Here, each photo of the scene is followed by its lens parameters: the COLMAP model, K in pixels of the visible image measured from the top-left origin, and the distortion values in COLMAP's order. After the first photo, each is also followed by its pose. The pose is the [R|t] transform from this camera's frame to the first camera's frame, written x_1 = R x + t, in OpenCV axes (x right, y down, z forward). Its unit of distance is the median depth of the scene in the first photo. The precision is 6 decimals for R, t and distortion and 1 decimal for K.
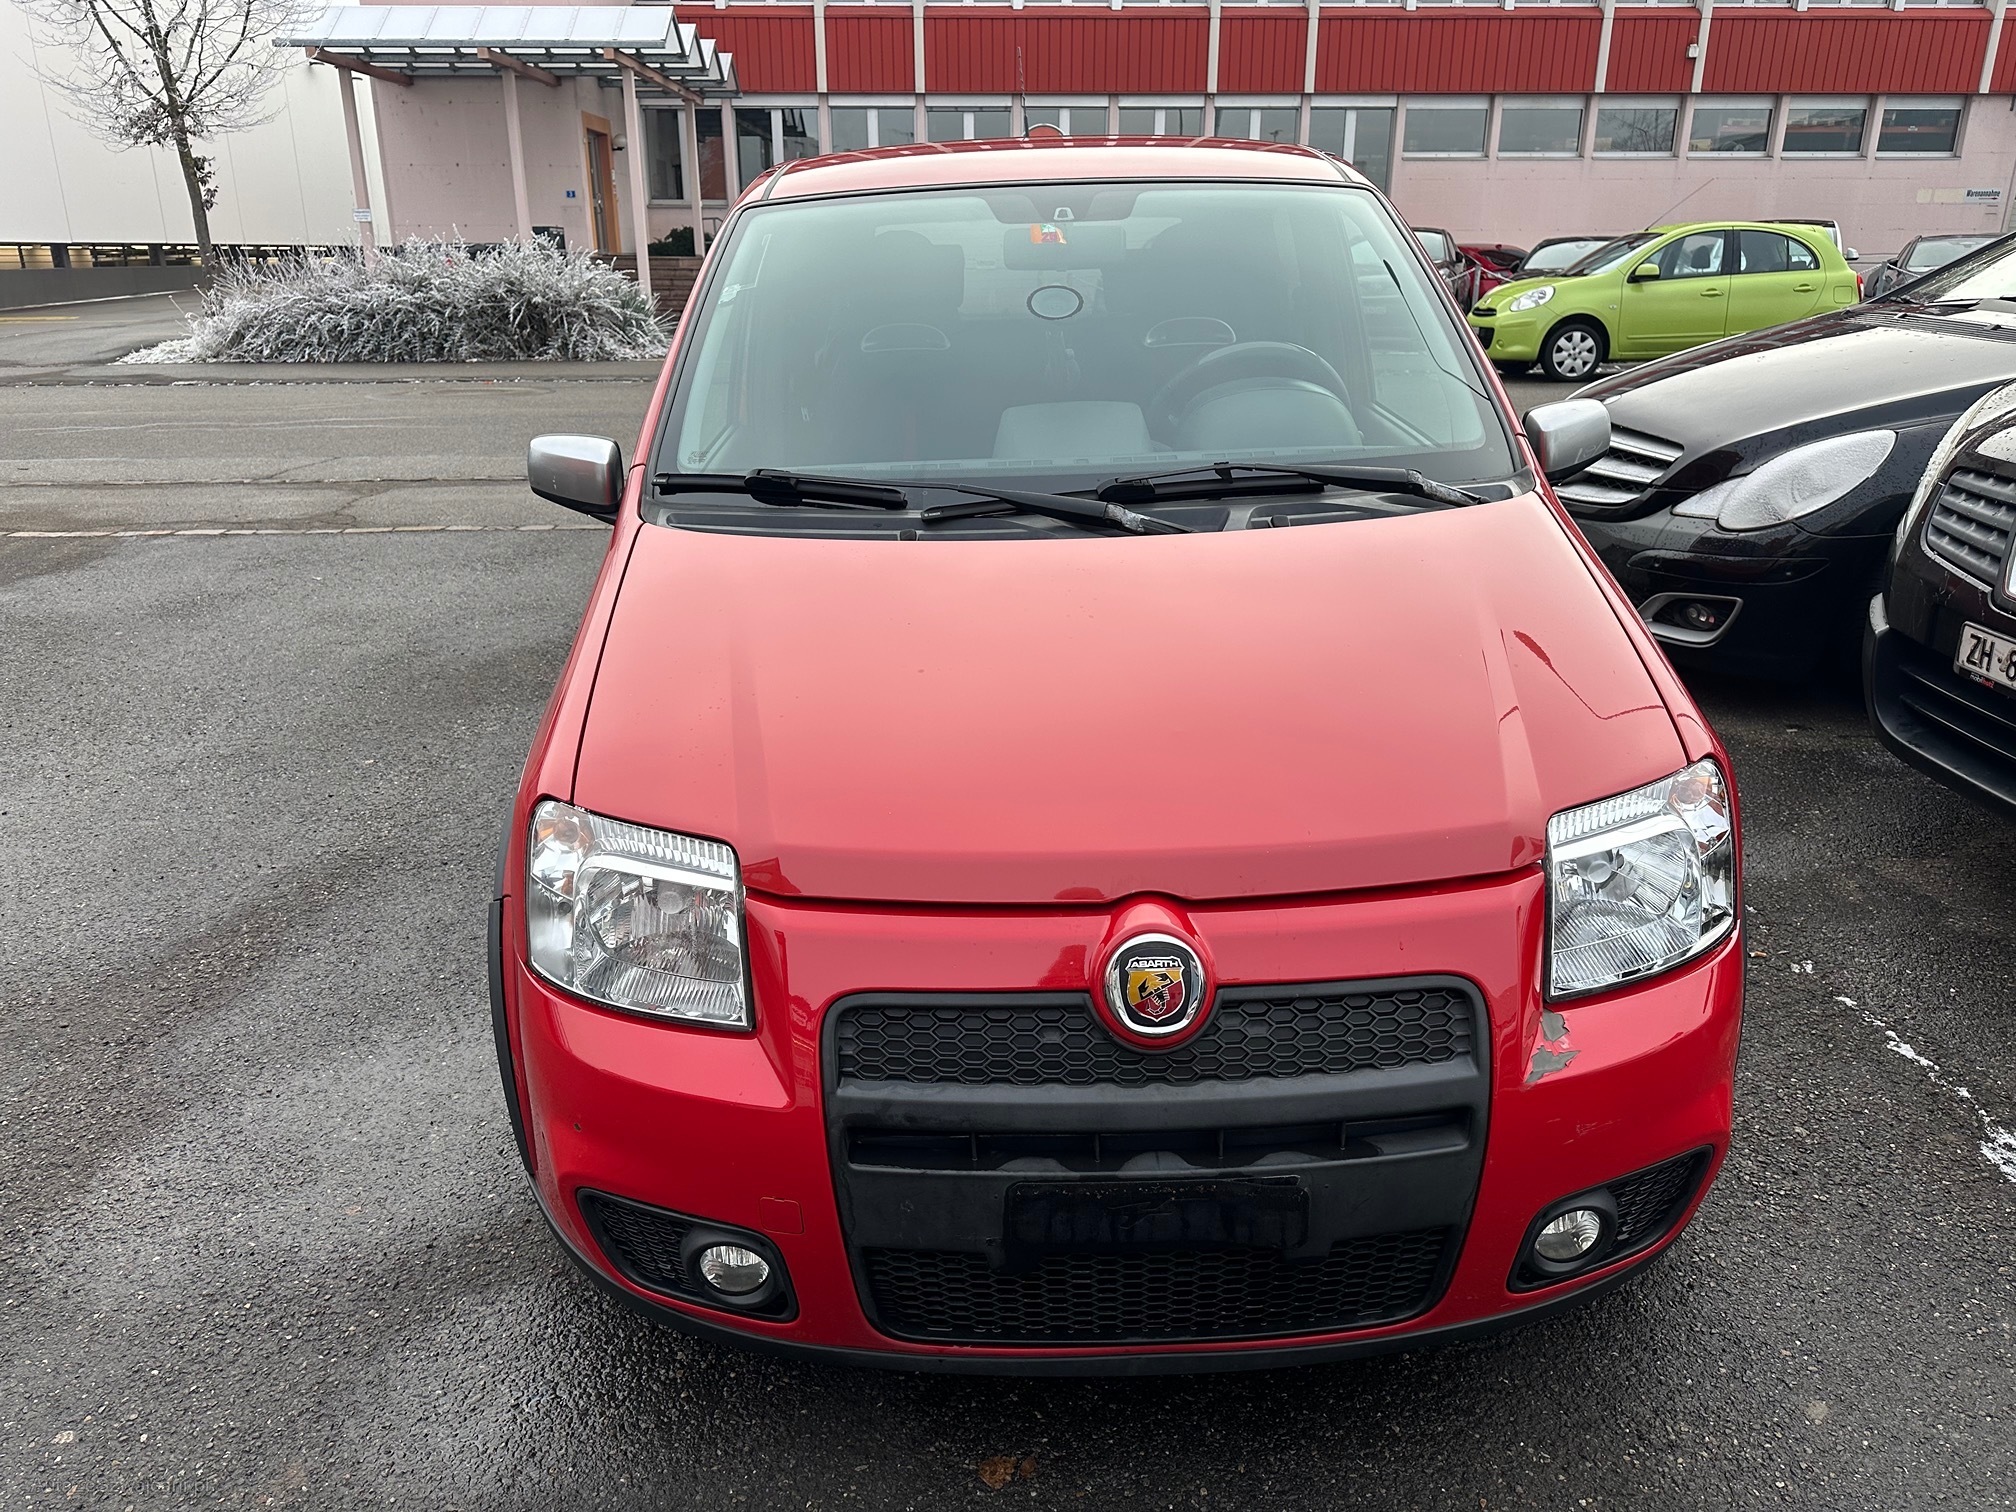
lens RADIAL K [[1421.0, 0, 1019.0], [0, 1421.0, 739.8], [0, 0, 1]] dist [0.031878, -0.030232]
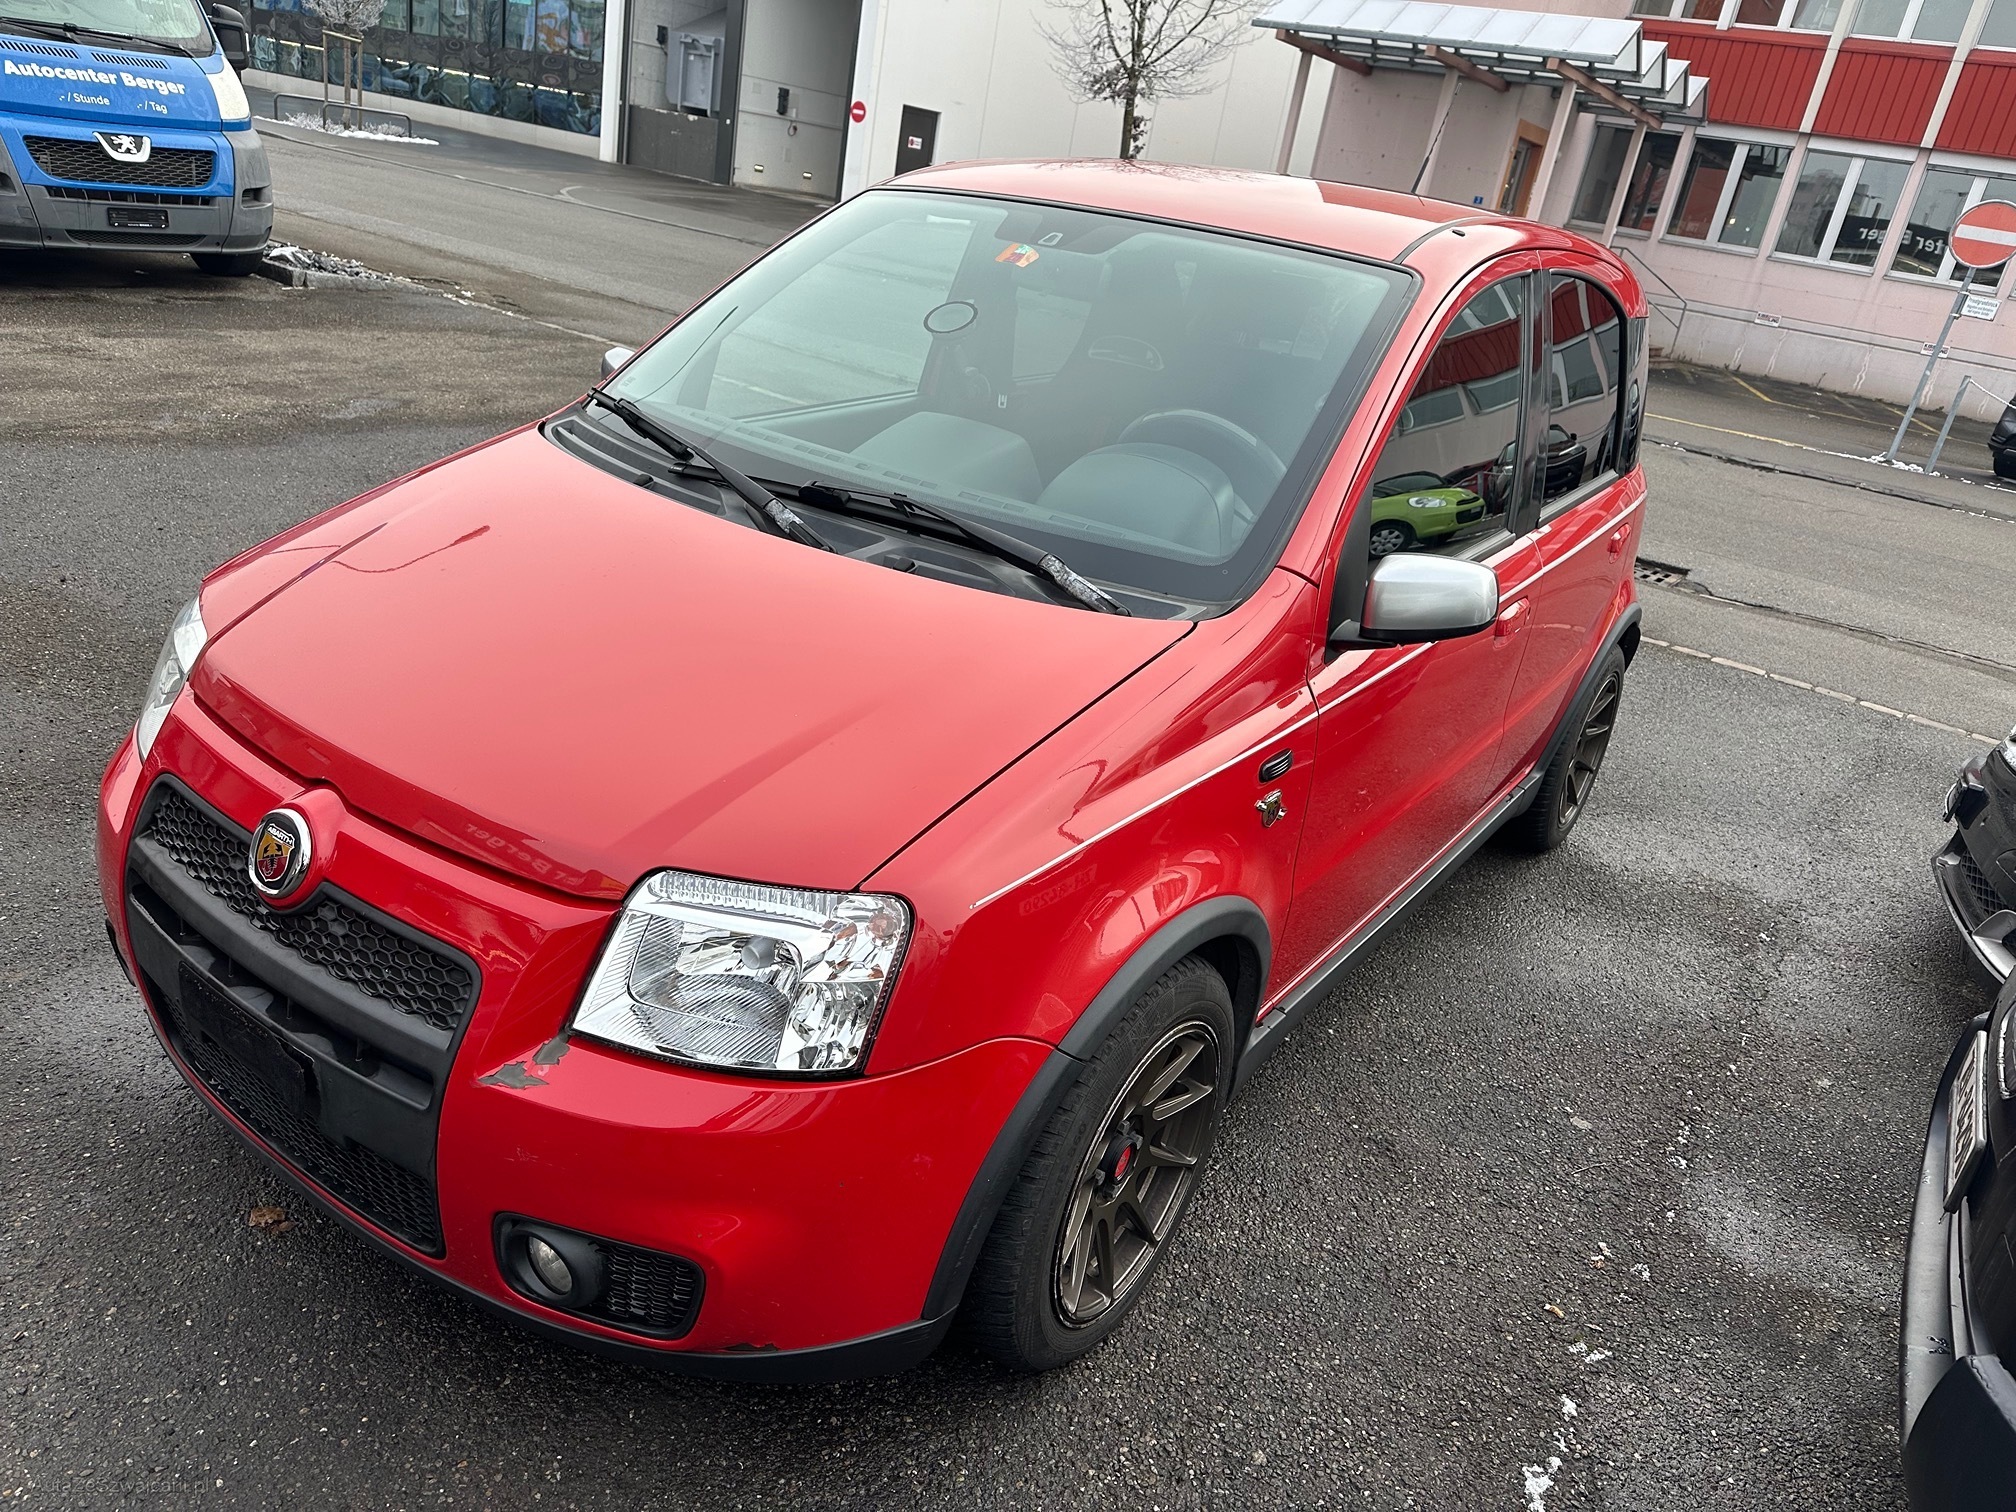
lens RADIAL K [[1421.0, 0, 1009.5], [0, 1421.0, 765.1], [0, 0, 1]] dist [0.031878, -0.030232]
pose [[0.795821, 0.349864, -0.494232, 0.063351], [-0.343235, 0.933041, 0.107811, -0.012584], [0.498858, 0.083840, 0.862619, 0.016163]]
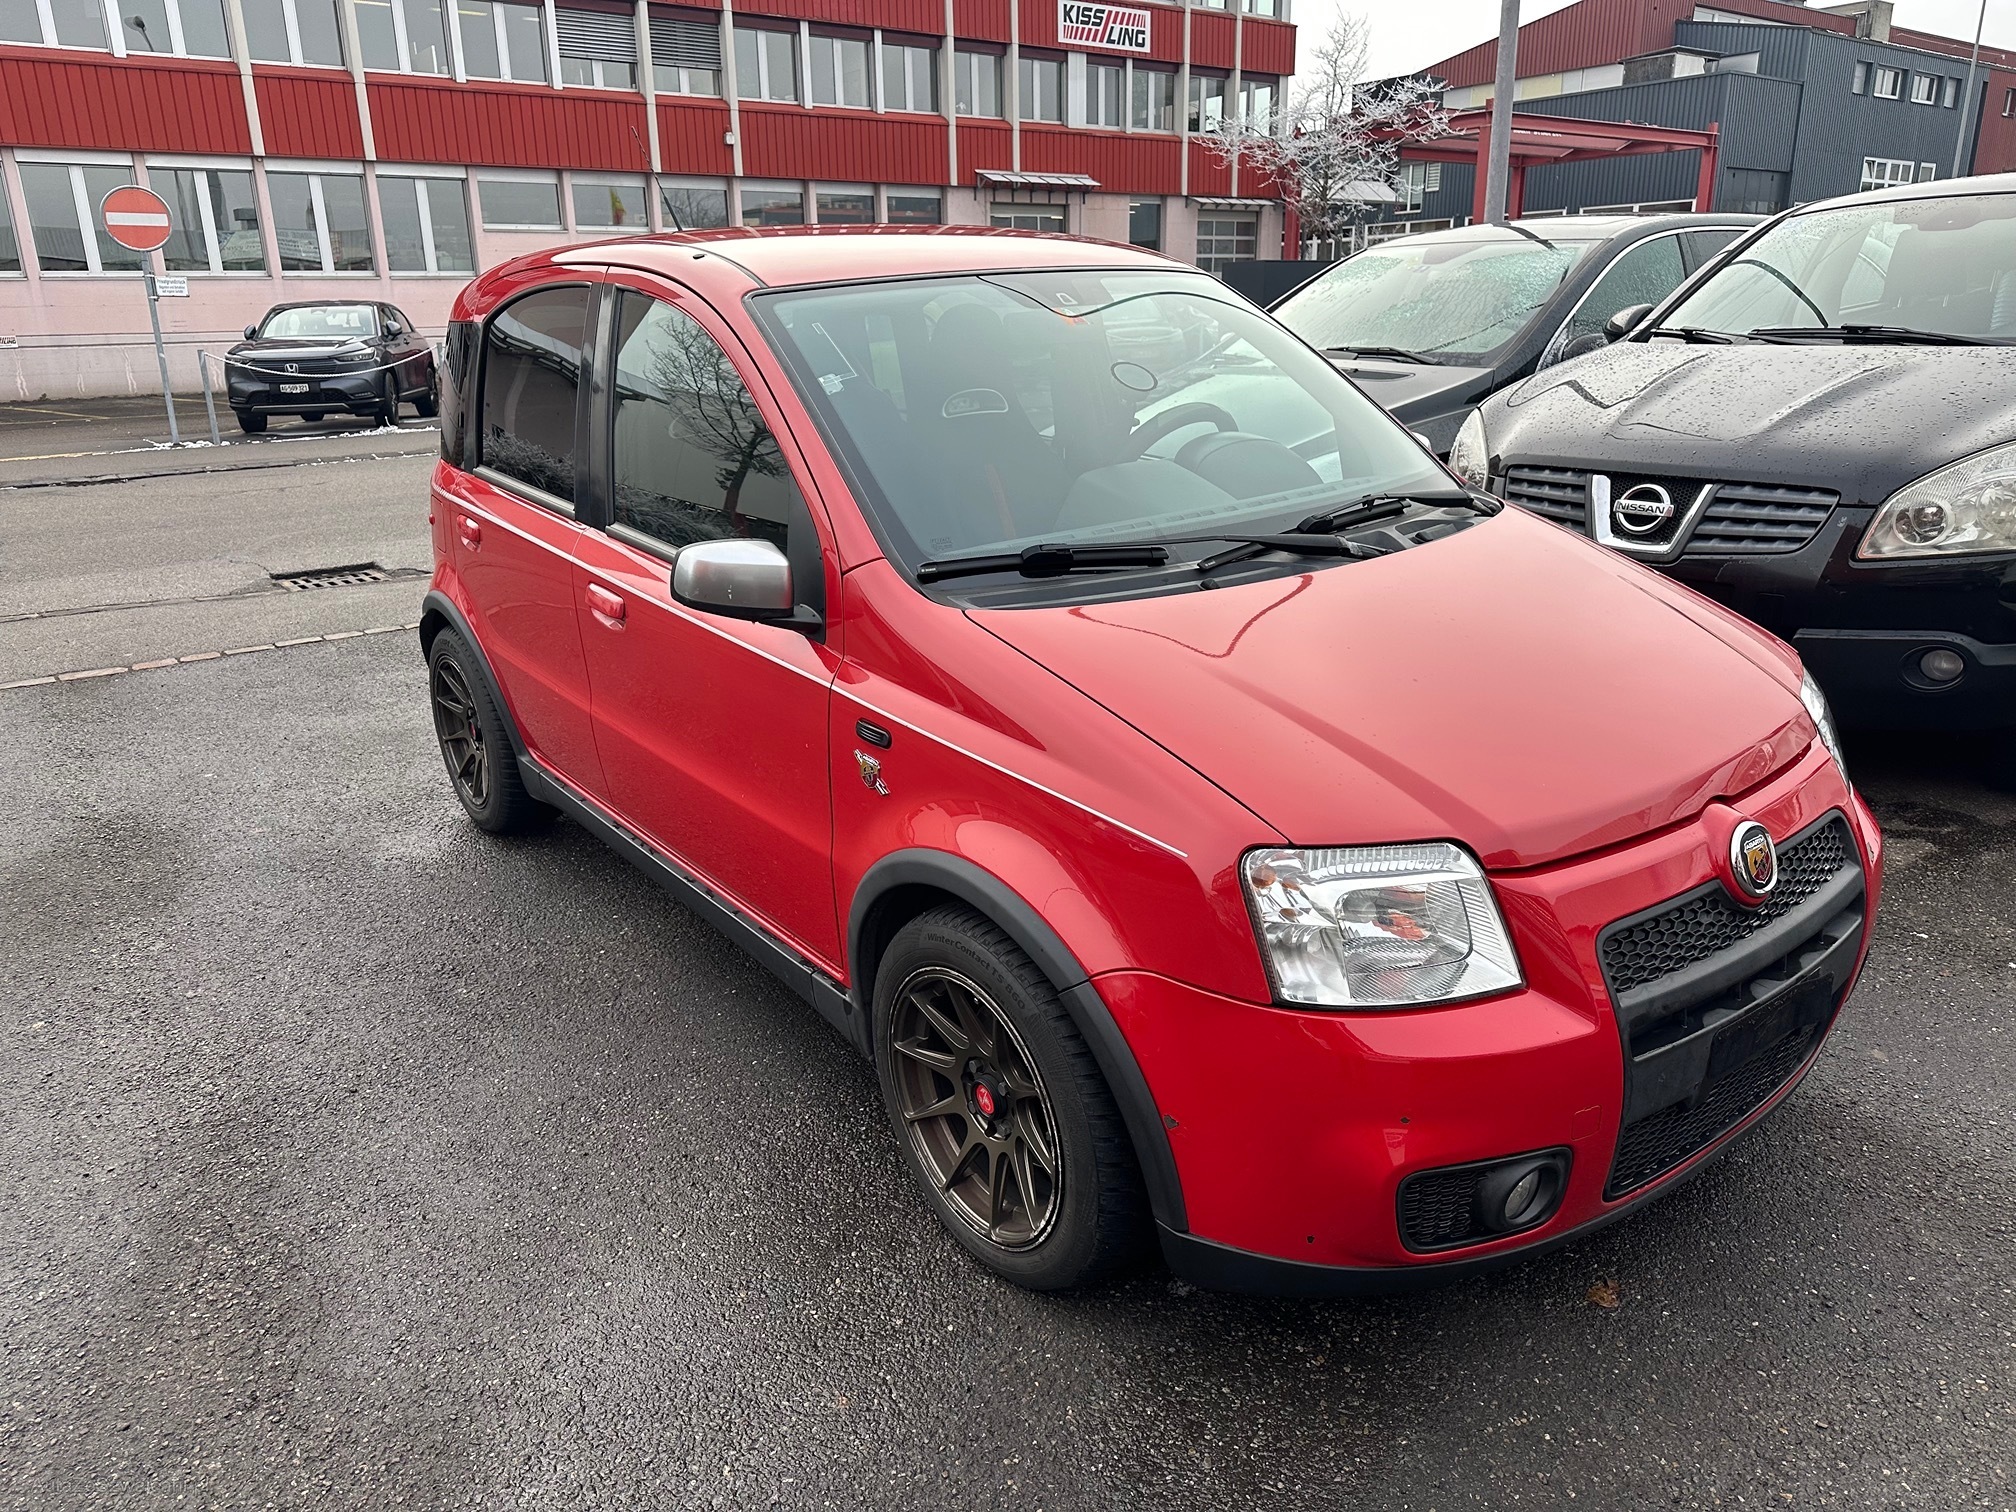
lens RADIAL K [[1421.0, 0, 994.8], [0, 1421.0, 759.0], [0, 0, 1]] dist [0.031878, -0.030232]
pose [[0.812282, -0.190804, 0.551173, -0.079209], [0.208007, 0.977608, 0.031880, -0.007420], [-0.544913, 0.088753, 0.833782, 0.015837]]
